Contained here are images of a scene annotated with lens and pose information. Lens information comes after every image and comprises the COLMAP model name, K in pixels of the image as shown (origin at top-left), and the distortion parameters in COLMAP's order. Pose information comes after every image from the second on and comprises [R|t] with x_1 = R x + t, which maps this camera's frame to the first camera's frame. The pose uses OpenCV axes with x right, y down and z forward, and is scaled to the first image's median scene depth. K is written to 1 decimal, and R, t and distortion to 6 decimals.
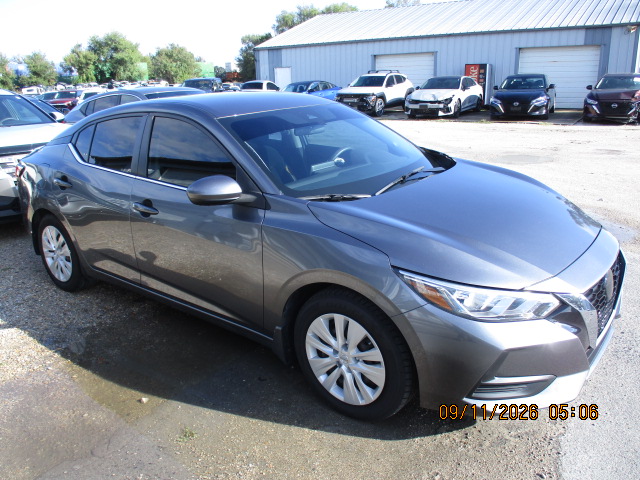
lens RADIAL K [[540.7, 0, 320.0], [0, 540.7, 240.0], [0, 0, 1]] dist [-0.033251, 0.017908]
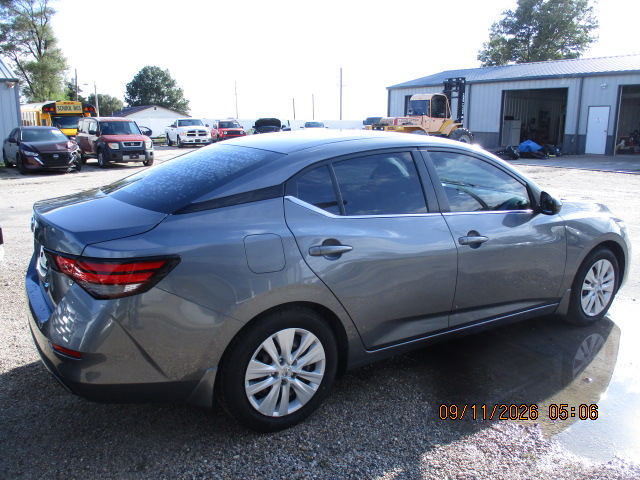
lens RADIAL K [[548.0, 0, 328.8], [0, 548.0, 242.0], [0, 0, 1]] dist [-0.053150, 0.012674]
pose [[0.362197, -0.180615, 0.914435, -0.185223], [0.267869, 0.959832, 0.083482, -0.029197], [-0.892782, 0.214711, 0.396029, 0.115614]]
